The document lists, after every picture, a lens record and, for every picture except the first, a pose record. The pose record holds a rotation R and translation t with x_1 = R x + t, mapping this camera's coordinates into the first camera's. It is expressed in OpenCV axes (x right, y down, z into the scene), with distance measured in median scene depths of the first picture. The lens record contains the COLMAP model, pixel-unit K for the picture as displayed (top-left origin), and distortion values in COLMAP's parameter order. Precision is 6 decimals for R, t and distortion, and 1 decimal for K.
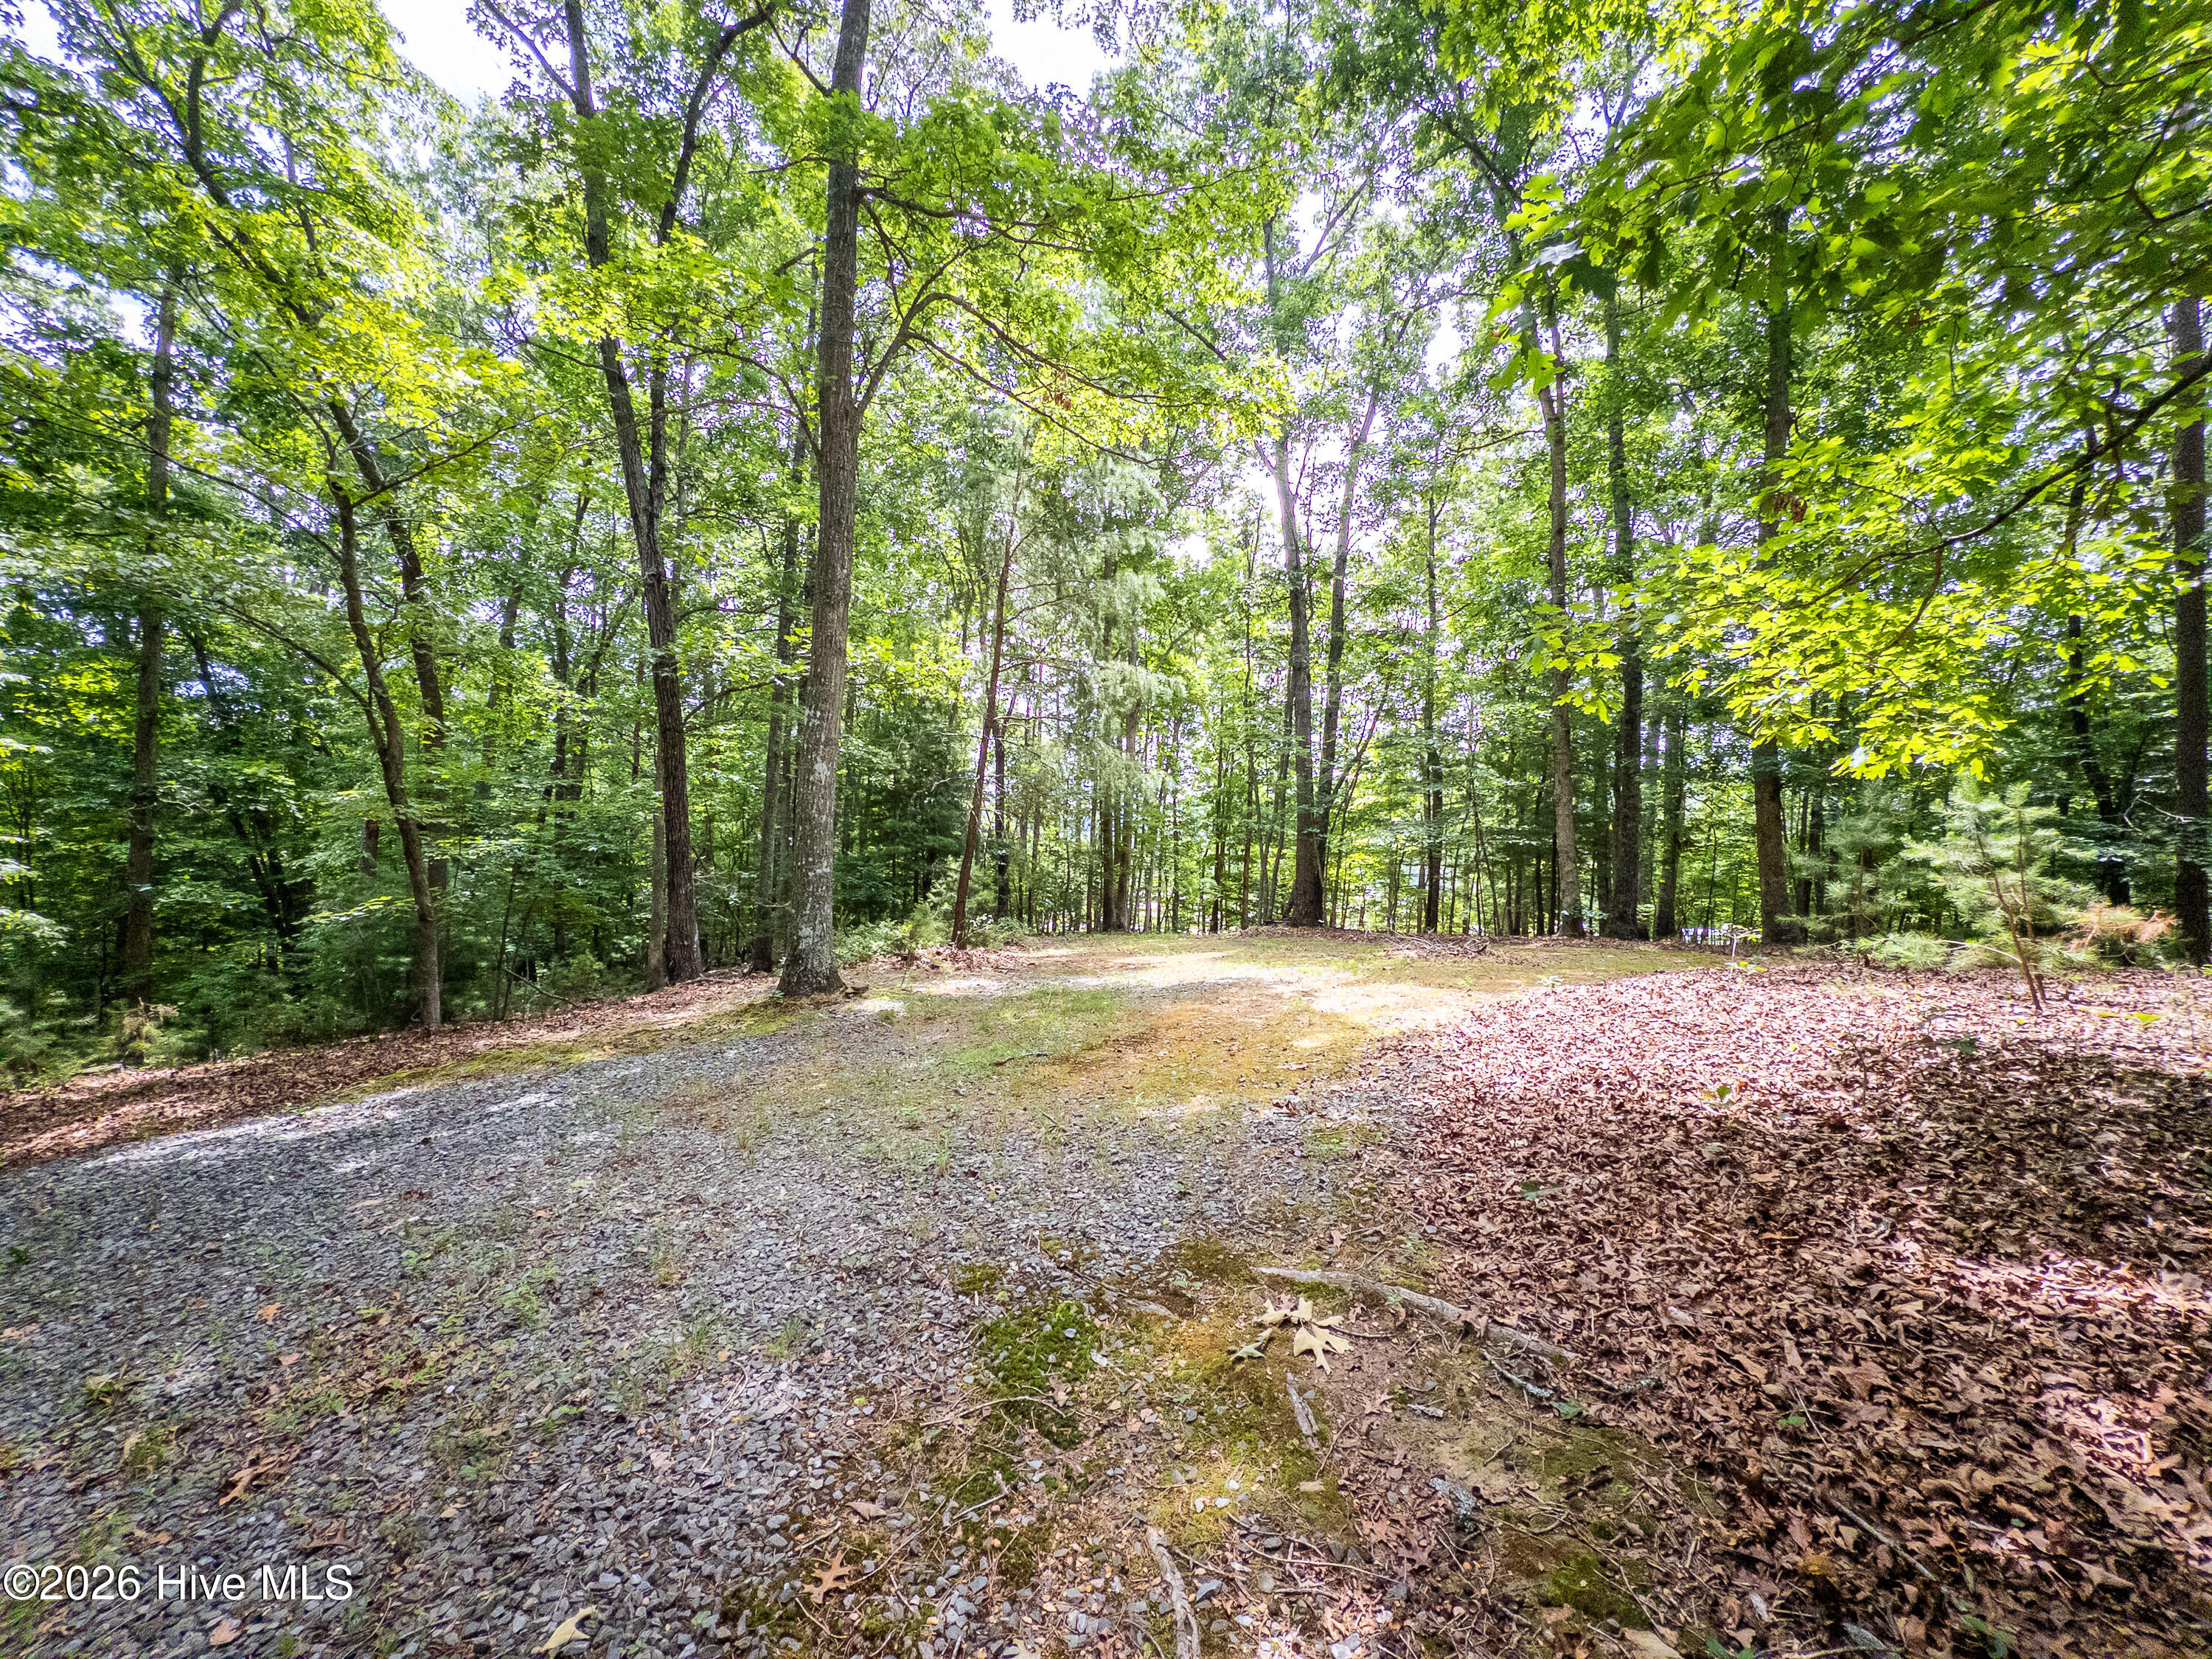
lens RADIAL K [[884.3, 0, 1106.7], [0, 884.3, 832.5], [0, 0, 1]] dist [-0.000011, -0.000057]
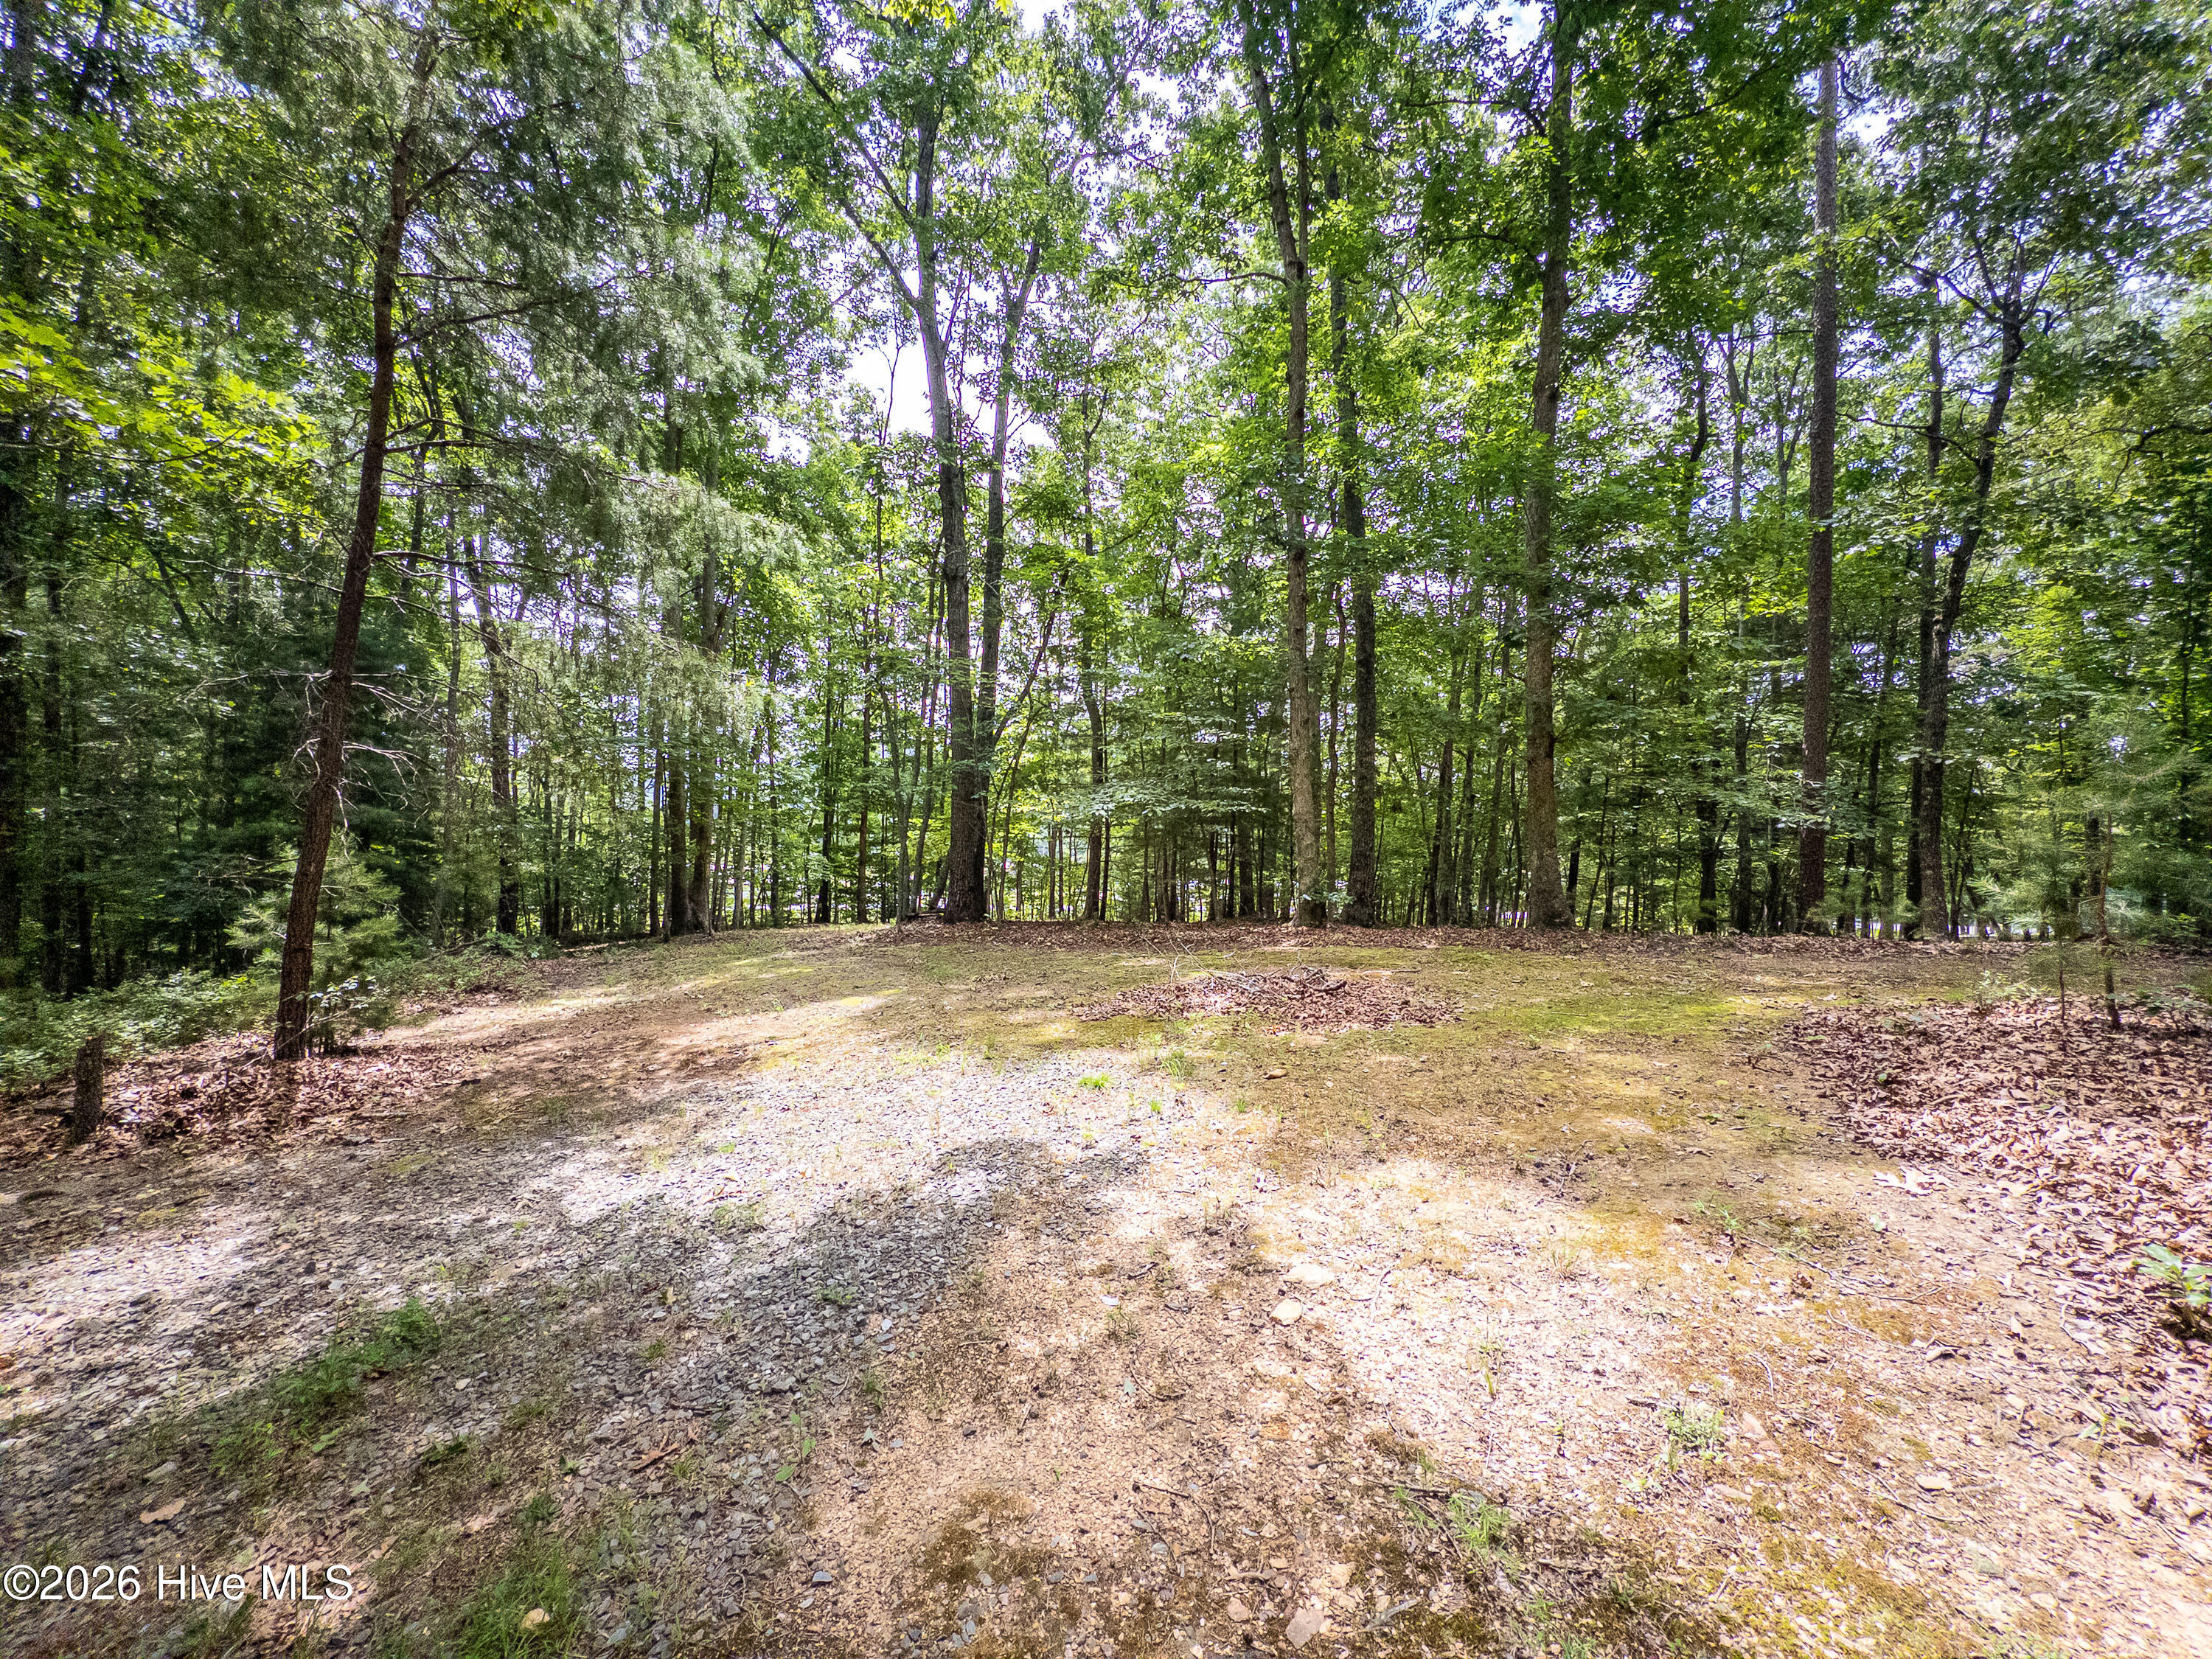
lens RADIAL K [[884.3, 0, 1115.6], [0, 884.3, 825.0], [0, 0, 1]] dist [-0.000011, -0.000057]
pose [[0.898976, -0.018447, 0.437610, 0.005198], [0.005659, 0.999519, 0.030508, 0.001521], [-0.437962, -0.024949, 0.898647, 0.155653]]
